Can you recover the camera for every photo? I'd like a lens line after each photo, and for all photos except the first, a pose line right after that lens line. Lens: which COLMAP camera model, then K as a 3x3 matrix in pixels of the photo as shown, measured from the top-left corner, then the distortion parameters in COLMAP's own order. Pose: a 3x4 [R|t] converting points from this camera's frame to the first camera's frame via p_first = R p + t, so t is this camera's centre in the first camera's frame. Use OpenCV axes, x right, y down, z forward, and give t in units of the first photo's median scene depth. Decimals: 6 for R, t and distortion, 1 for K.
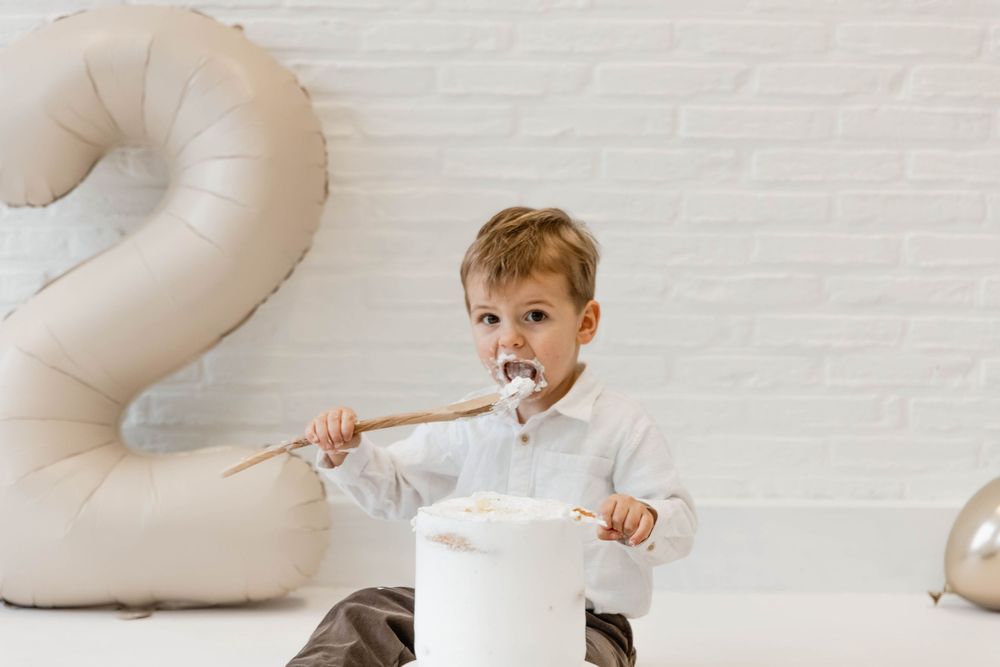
lens RADIAL K [[1886.5, 0, 500.0], [0, 1886.5, 333.5], [0, 0, 1]] dist [0.021853, -0.132645]
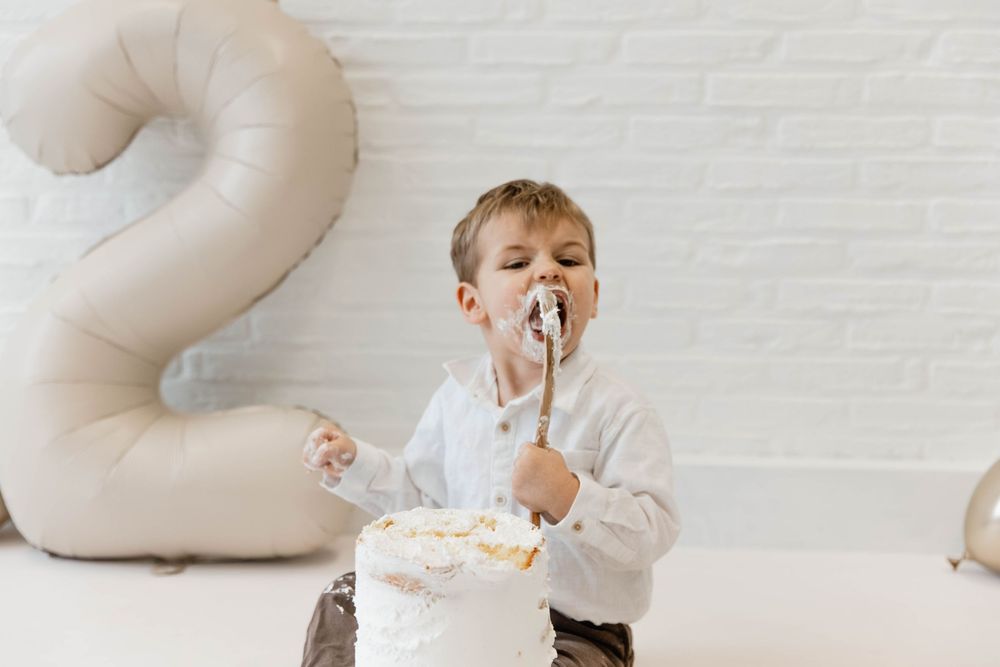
lens RADIAL K [[1383.2, 0, 500.0], [0, 1383.2, 333.5], [0, 0, 1]] dist [0.012974, 0.030985]
pose [[0.996891, 0.007982, -0.078383, 0.044025], [-0.003642, 0.998460, 0.055362, -0.021844], [0.078705, -0.054904, 0.995385, 0.240853]]
